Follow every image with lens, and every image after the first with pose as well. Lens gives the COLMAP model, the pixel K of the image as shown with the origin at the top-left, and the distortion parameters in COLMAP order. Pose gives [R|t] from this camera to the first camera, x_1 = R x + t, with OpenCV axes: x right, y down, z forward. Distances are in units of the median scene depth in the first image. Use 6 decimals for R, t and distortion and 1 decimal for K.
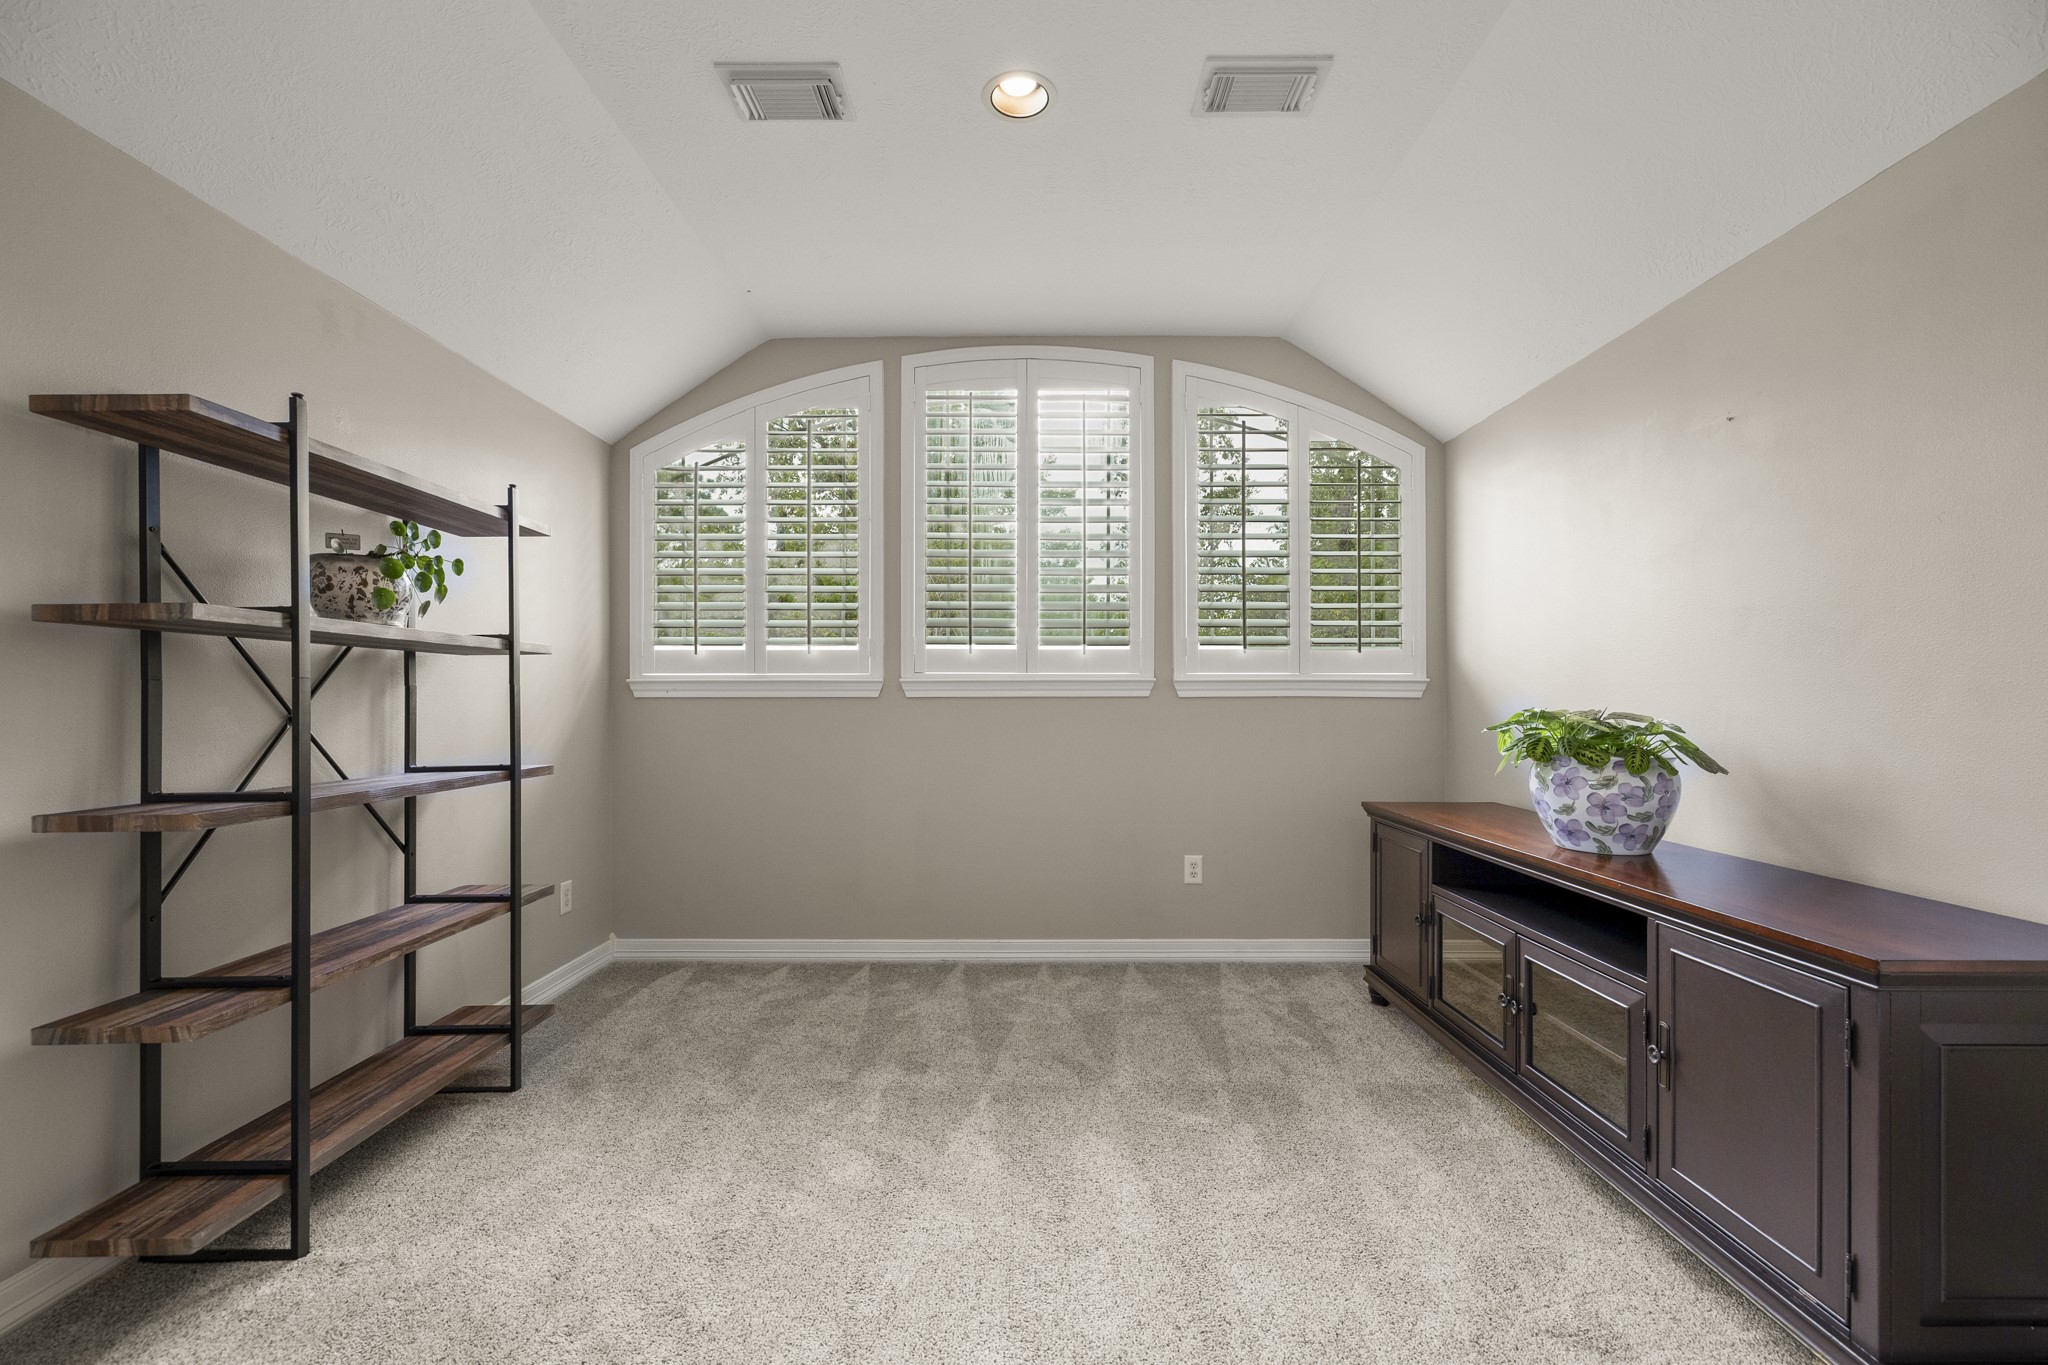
lens RADIAL K [[866.7, 0, 1032.3], [0, 866.7, 695.0], [0, 0, 1]] dist [0.000456, 0.000534]
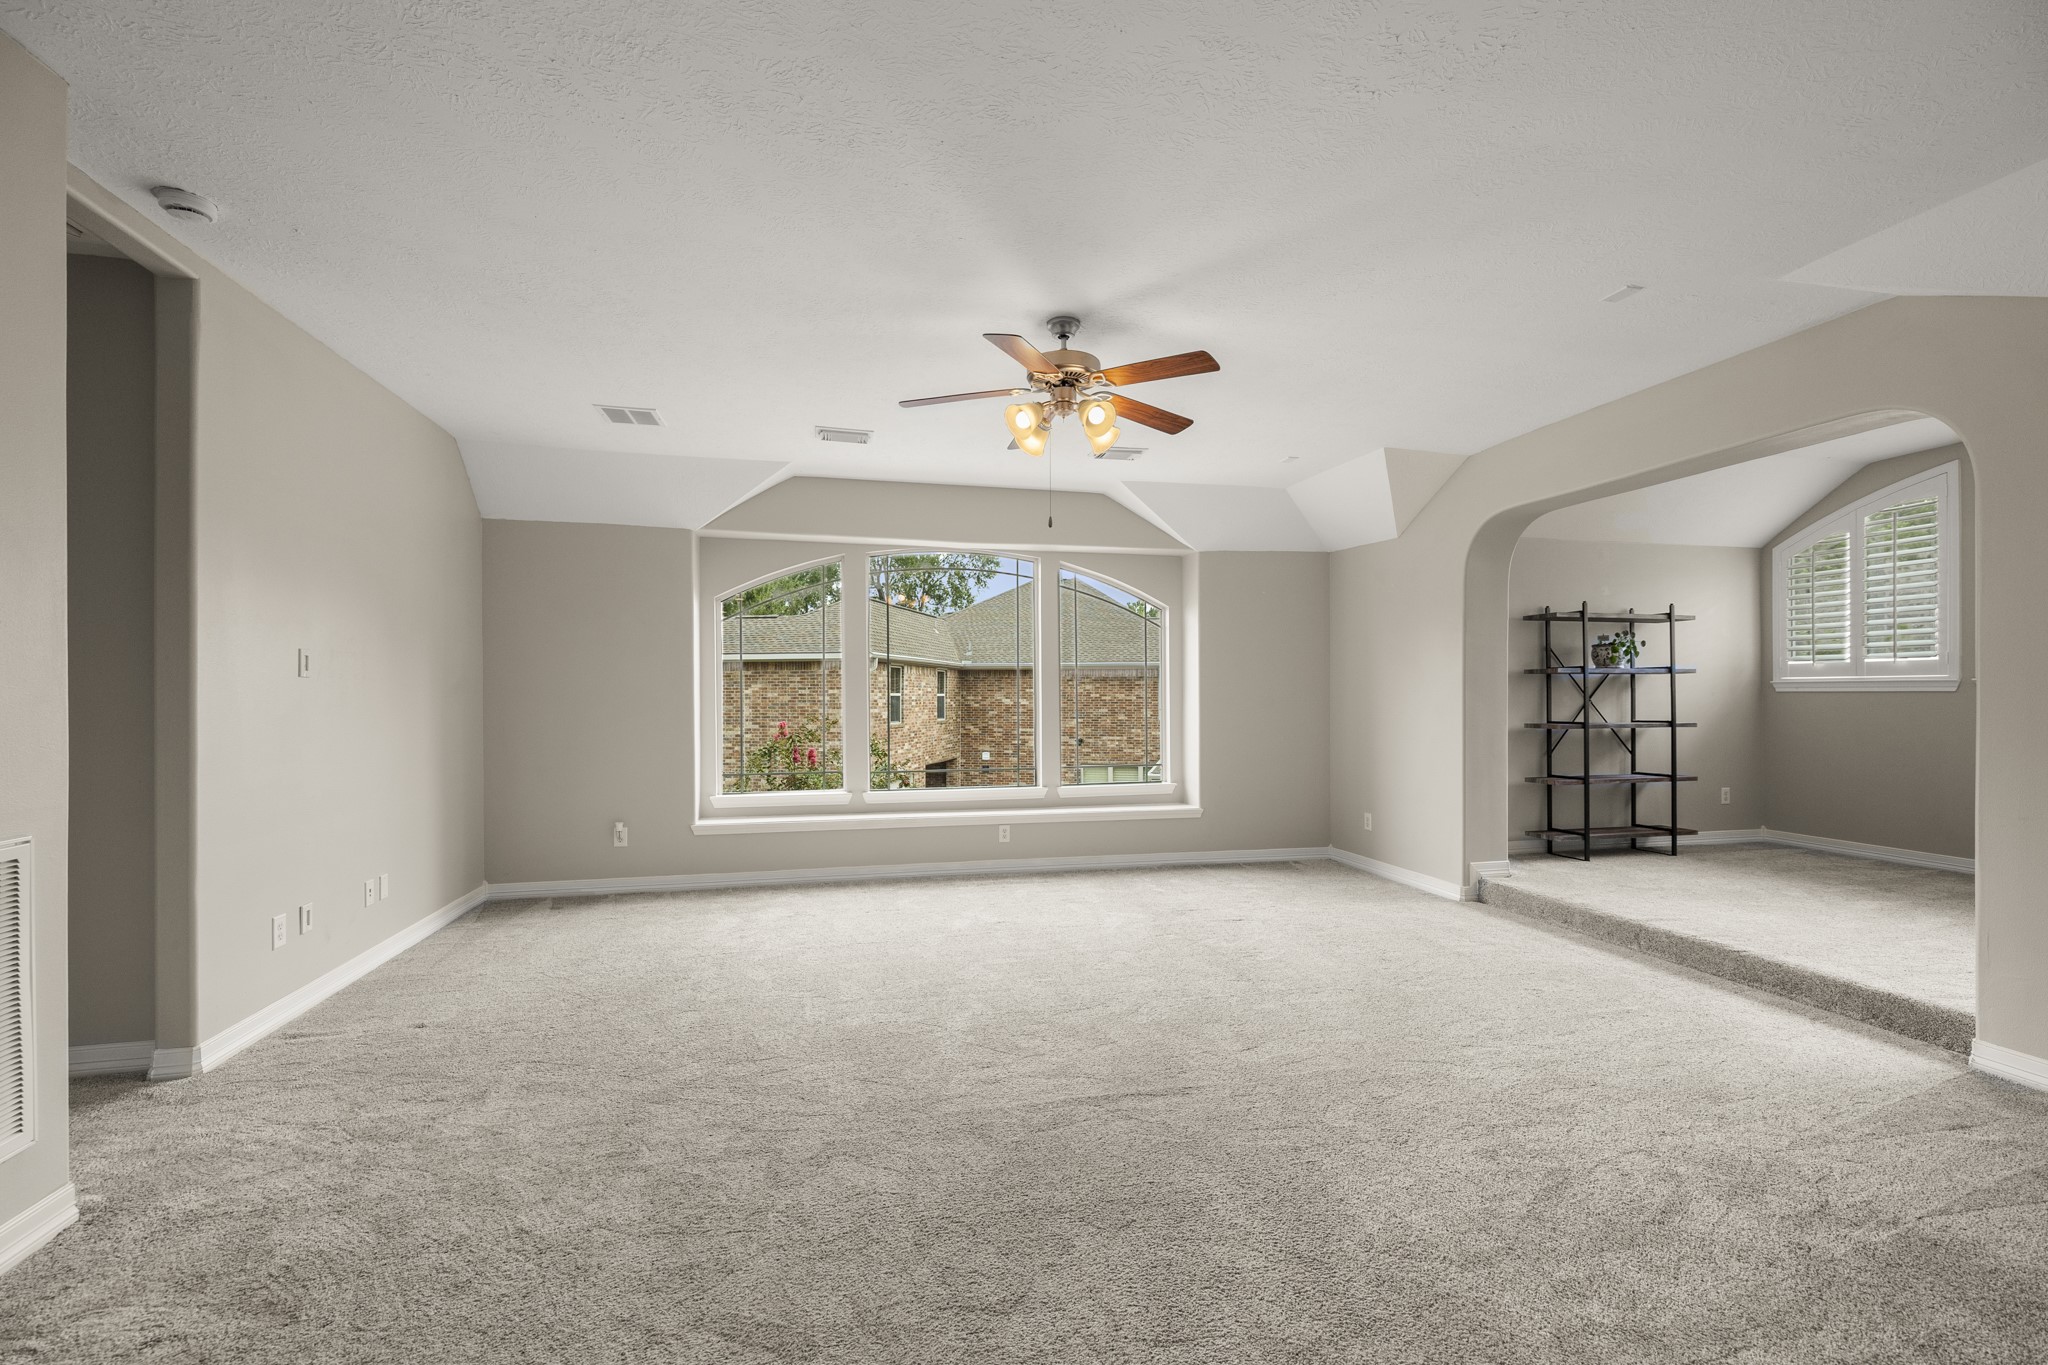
lens RADIAL K [[866.7, 0, 1032.3], [0, 866.7, 695.0], [0, 0, 1]] dist [0.000456, 0.000534]
pose [[0.240945, 0.002843, -0.970535, 1.604008], [0.007492, 0.999960, 0.004789, -0.018398], [0.970510, -0.008425, 0.240914, -1.594670]]
